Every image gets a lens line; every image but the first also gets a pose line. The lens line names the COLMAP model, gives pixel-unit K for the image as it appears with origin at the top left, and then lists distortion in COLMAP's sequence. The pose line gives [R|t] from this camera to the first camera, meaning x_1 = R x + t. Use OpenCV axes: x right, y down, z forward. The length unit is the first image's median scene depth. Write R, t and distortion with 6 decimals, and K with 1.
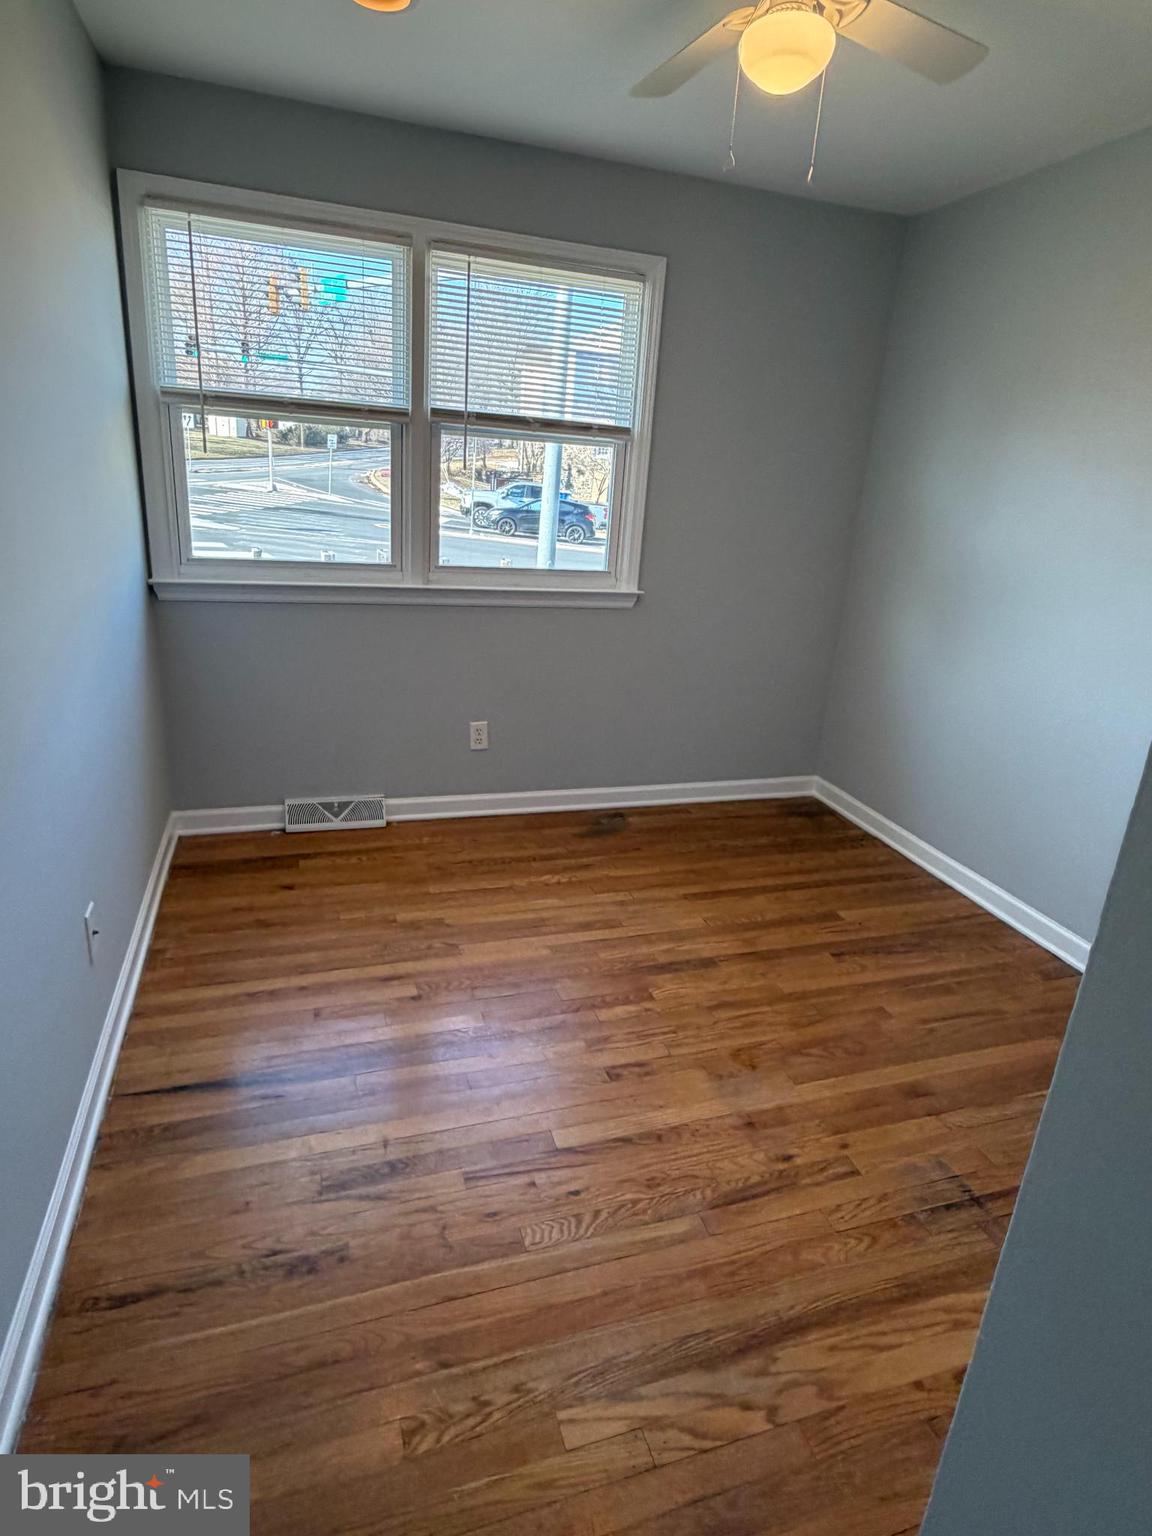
lens RADIAL K [[844.8, 0, 574.3], [0, 844.8, 763.0], [0, 0, 1]] dist [-0.001302, -0.000263]
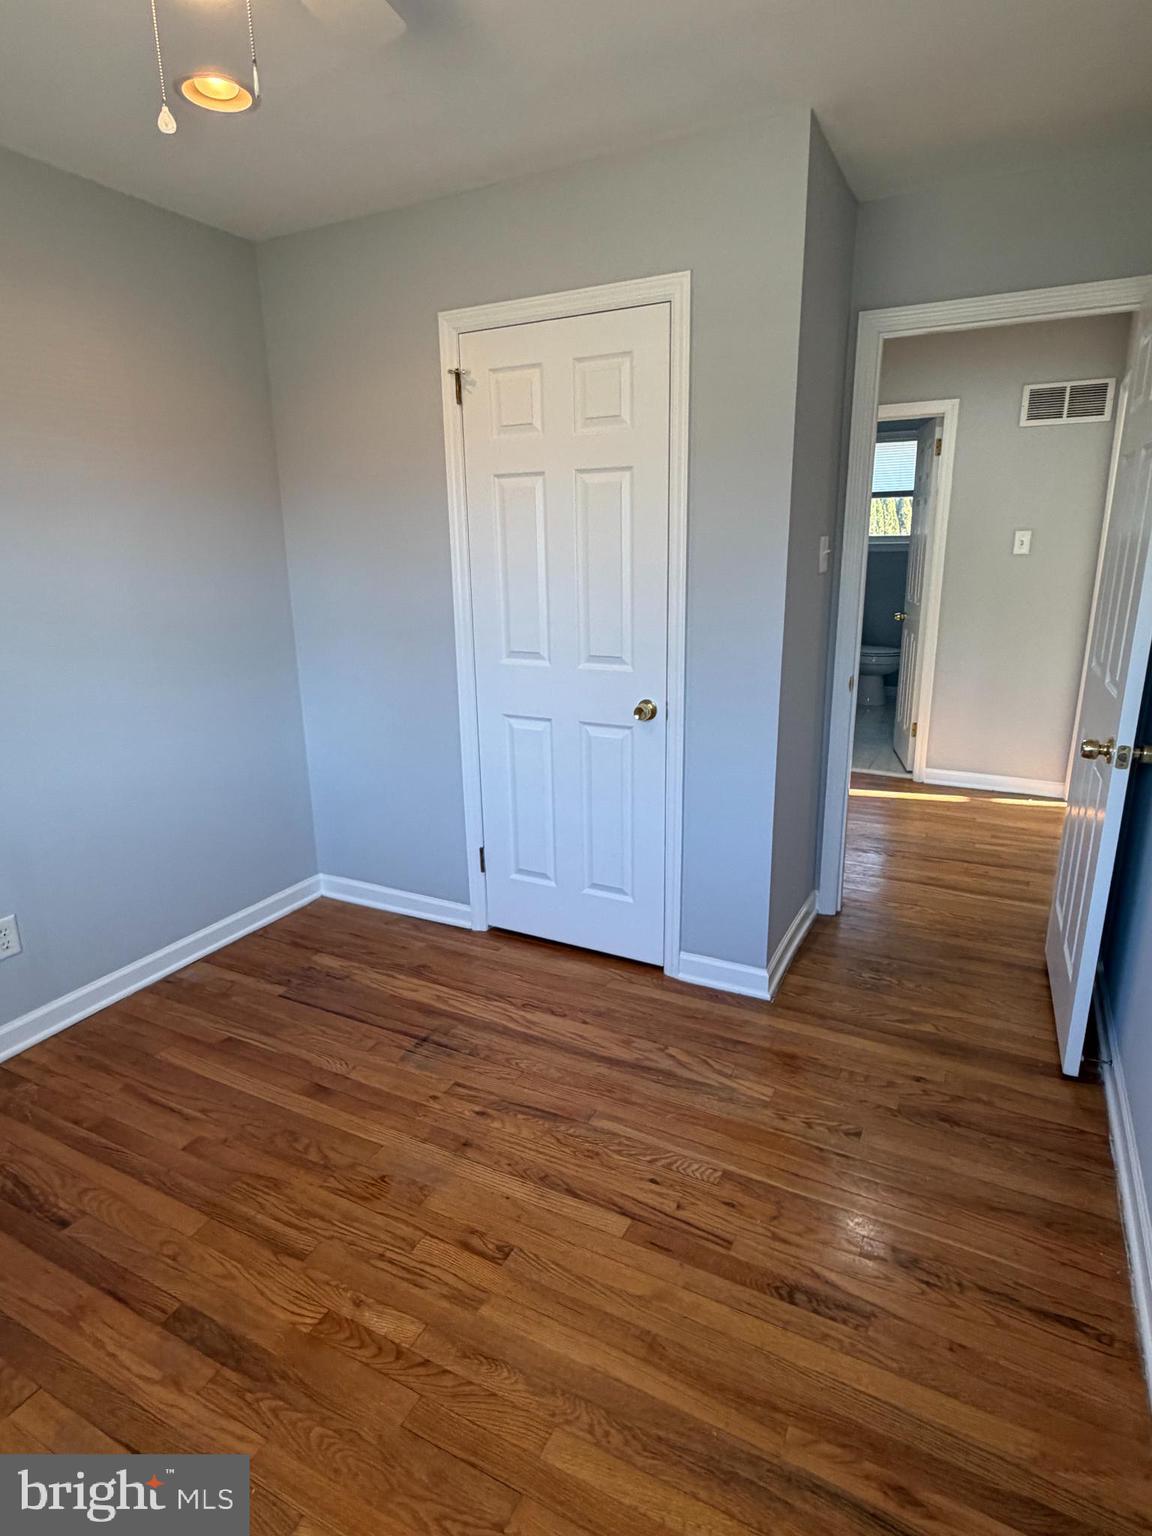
lens RADIAL K [[833.1, 0, 557.1], [0, 833.1, 765.7], [0, 0, 1]] dist [-0.000348, 0.001478]
pose [[-0.689369, -0.246249, 0.681272, -0.493841], [0.205338, 0.835454, 0.509758, -0.507188], [-0.694699, 0.491303, -0.525372, 1.307168]]
